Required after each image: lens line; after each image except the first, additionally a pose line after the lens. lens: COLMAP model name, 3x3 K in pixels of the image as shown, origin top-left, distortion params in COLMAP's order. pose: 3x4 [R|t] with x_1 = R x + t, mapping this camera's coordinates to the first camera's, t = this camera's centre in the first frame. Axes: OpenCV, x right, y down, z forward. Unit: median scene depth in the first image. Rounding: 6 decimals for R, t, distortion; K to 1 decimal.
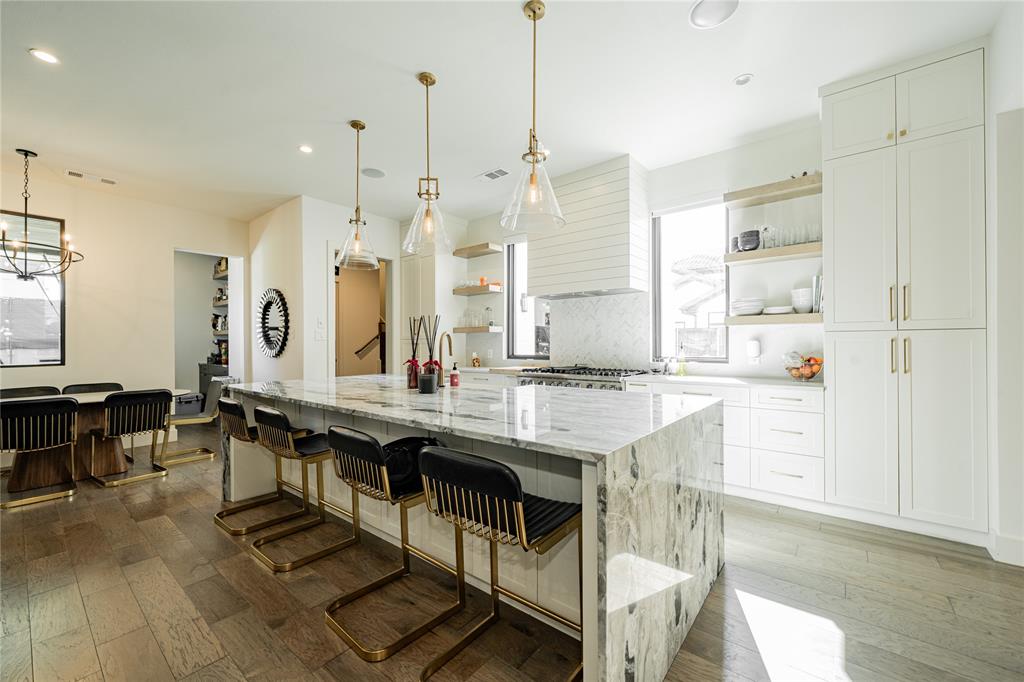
lens RADIAL K [[404.2, 0, 510.3], [0, 404.2, 346.2], [0, 0, 1]] dist [-0.001559, -0.000032]
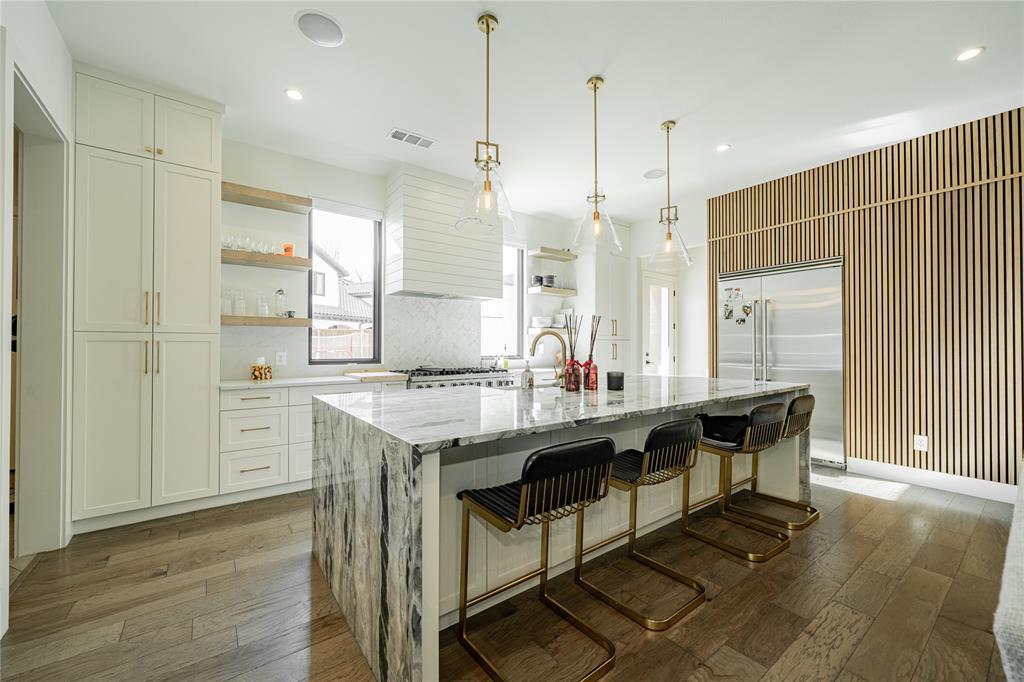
lens RADIAL K [[404.2, 0, 509.9], [0, 404.2, 340.3], [0, 0, 1]] dist [-0.001559, -0.000032]
pose [[0.248821, 0.020483, 0.968333, -0.767669], [0.003584, 0.999750, -0.022068, 0.005664], [-0.968543, 0.008961, 0.248685, 0.587914]]
